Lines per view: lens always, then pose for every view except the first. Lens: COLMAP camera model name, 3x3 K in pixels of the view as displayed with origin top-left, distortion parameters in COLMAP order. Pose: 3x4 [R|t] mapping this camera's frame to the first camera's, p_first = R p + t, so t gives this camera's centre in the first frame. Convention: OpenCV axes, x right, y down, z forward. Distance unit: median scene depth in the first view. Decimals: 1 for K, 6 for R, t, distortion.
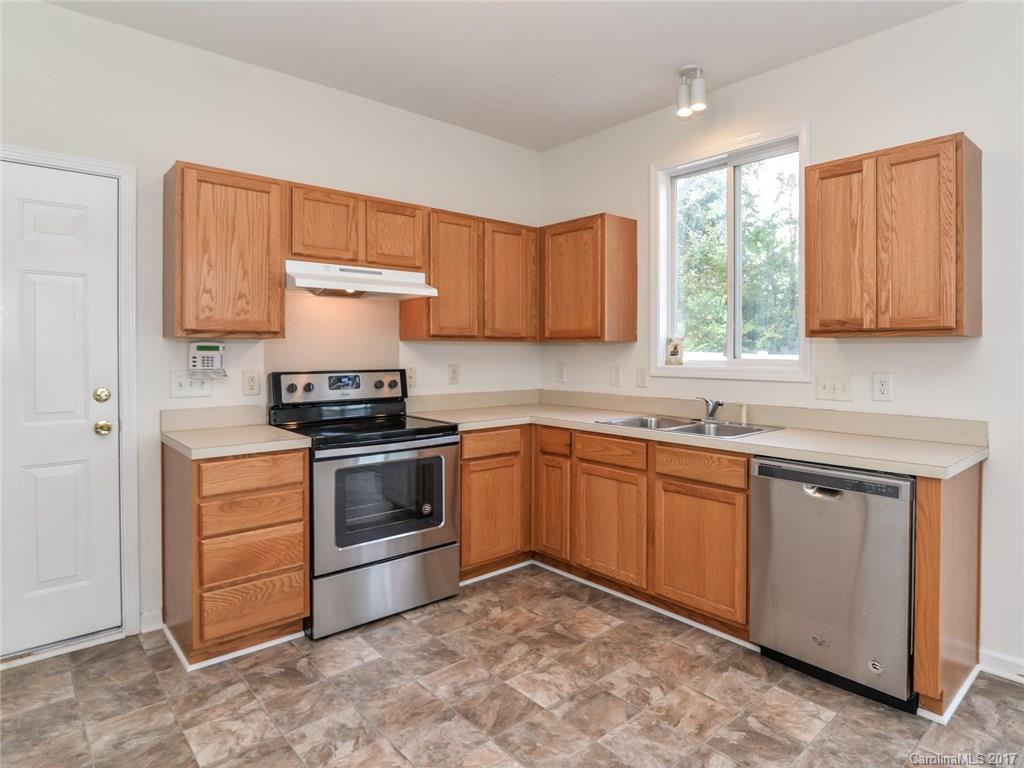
lens RADIAL K [[554.1, 0, 510.3], [0, 554.1, 357.5], [0, 0, 1]] dist [-0.010944, -0.001152]
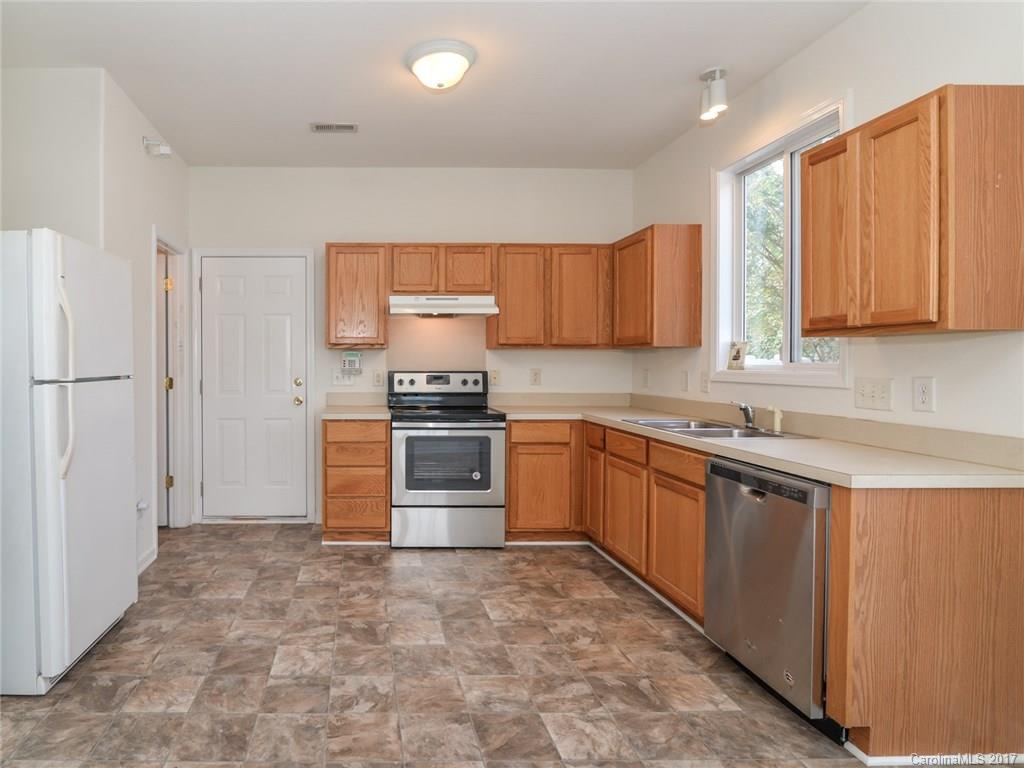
lens RADIAL K [[673.0, 0, 512.0], [0, 673.0, 384.0], [0, 0, 1]] dist [-0.005881, -0.001967]
pose [[0.779231, 0.014546, -0.626568, 0.869787], [-0.008463, 0.999884, 0.012688, 0.031801], [0.626680, -0.004584, 0.779263, -0.187608]]
